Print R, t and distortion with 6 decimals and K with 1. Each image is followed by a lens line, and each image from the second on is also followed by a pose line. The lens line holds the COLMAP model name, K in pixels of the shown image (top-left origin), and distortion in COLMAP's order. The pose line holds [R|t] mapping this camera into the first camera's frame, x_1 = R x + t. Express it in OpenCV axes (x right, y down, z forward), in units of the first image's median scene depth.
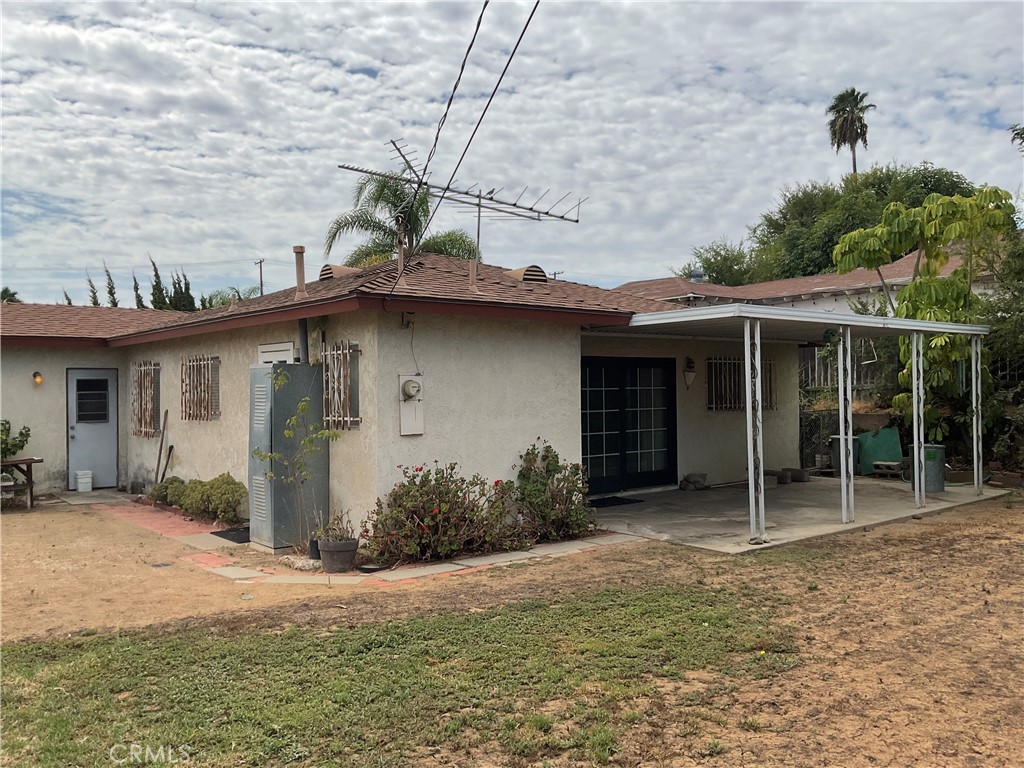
lens RADIAL K [[853.2, 0, 509.4], [0, 853.2, 384.5], [0, 0, 1]] dist [0.052870, -0.086730]
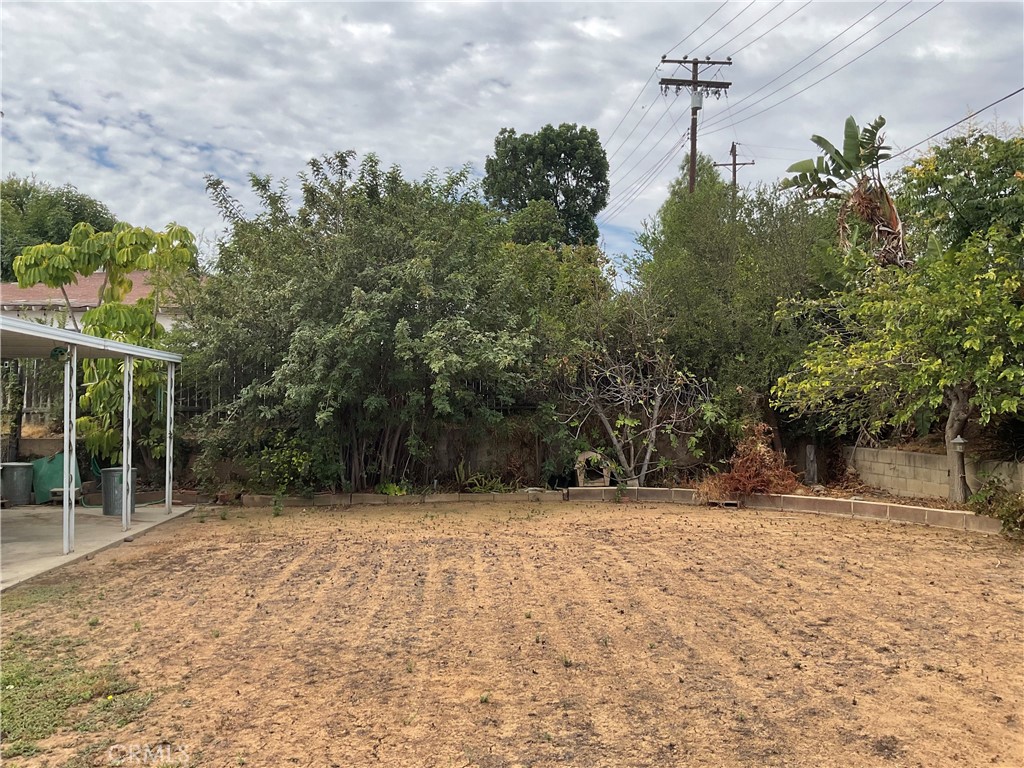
lens RADIAL K [[853.2, 0, 507.8], [0, 853.2, 386.9], [0, 0, 1]] dist [0.052870, -0.086730]
pose [[0.564025, 0.038058, 0.824880, -0.094273], [-0.016041, 0.999254, -0.035135, 0.003014], [-0.825602, 0.006585, 0.564215, 0.054321]]
